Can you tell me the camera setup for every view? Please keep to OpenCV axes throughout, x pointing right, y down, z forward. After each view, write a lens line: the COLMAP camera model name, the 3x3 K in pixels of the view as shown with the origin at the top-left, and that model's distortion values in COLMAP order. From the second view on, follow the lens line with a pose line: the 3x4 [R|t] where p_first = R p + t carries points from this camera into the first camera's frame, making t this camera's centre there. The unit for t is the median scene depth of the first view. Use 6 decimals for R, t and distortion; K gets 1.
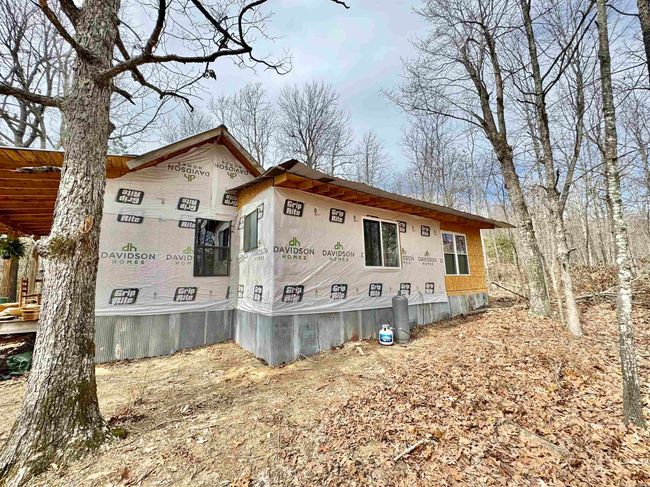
lens RADIAL K [[259.9, 0, 324.8], [0, 259.9, 242.9], [0, 0, 1]] dist [0.001878, -0.000093]
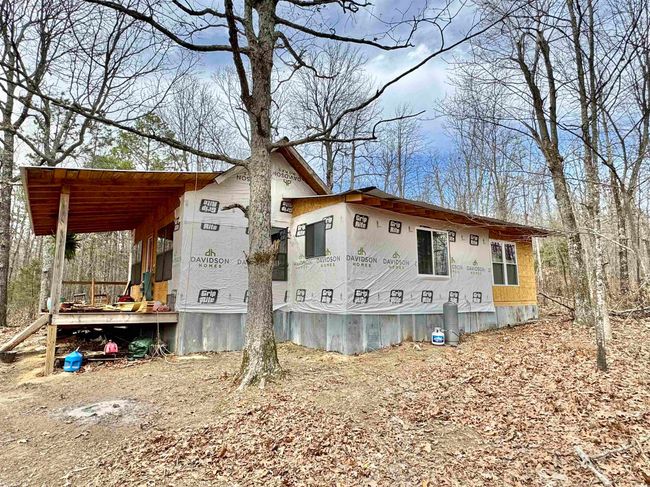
lens RADIAL K [[378.4, 0, 324.4], [0, 378.4, 245.0], [0, 0, 1]] dist [0.000423, 0.000556]
pose [[0.999715, 0.021704, 0.009952, -0.246730], [-0.021845, 0.999658, 0.014354, -0.043272], [-0.009637, -0.014568, 0.999847, -0.543060]]
